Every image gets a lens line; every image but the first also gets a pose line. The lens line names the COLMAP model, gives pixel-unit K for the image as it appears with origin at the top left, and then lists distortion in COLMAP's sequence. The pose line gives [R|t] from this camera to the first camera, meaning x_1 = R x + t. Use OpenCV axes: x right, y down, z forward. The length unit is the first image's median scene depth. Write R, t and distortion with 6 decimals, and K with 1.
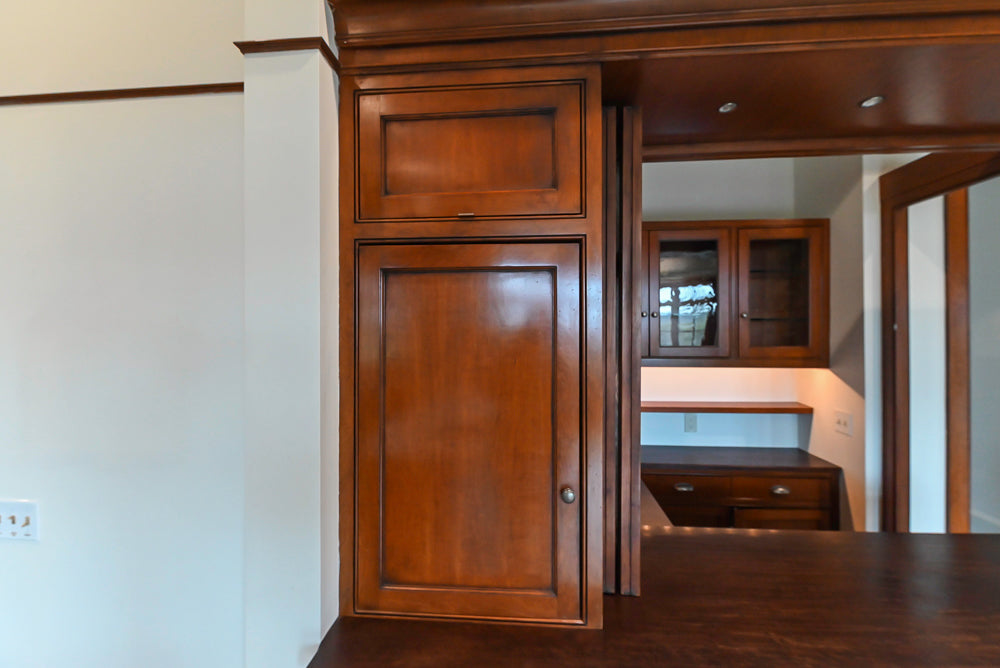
lens RADIAL K [[426.6, 0, 504.6], [0, 426.6, 328.8], [0, 0, 1]] dist [0.003708, -0.004563]
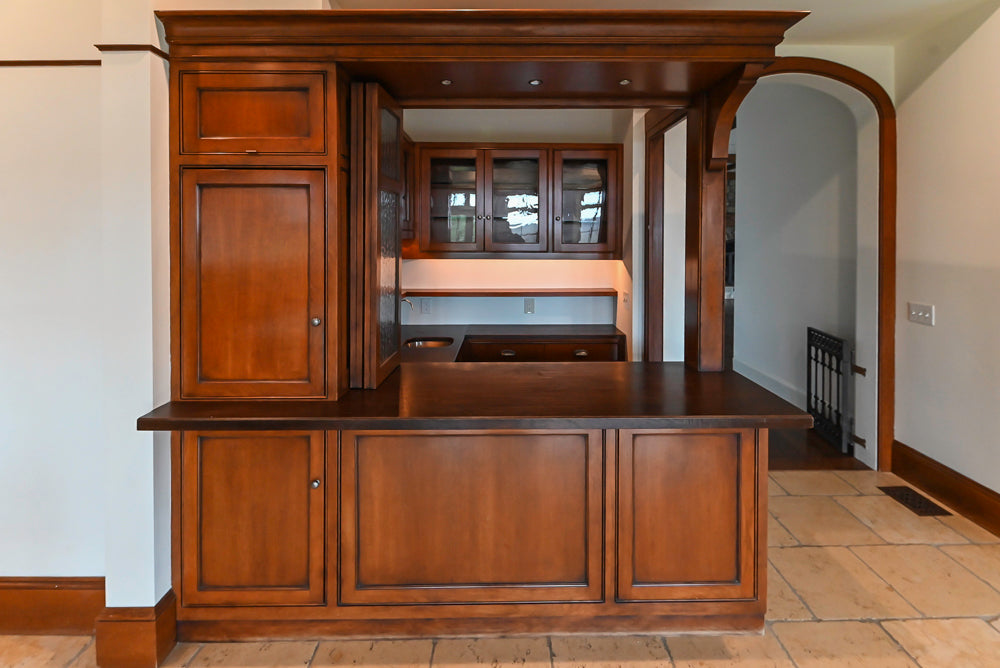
lens RADIAL K [[447.9, 0, 512.4], [0, 447.9, 241.2], [0, 0, 1]] dist [0.001237, -0.000201]
pose [[0.994959, 0.001534, 0.100275, 0.715538], [-0.002970, 0.999895, 0.014174, 0.046437], [-0.100242, -0.014400, 0.994859, -0.789783]]
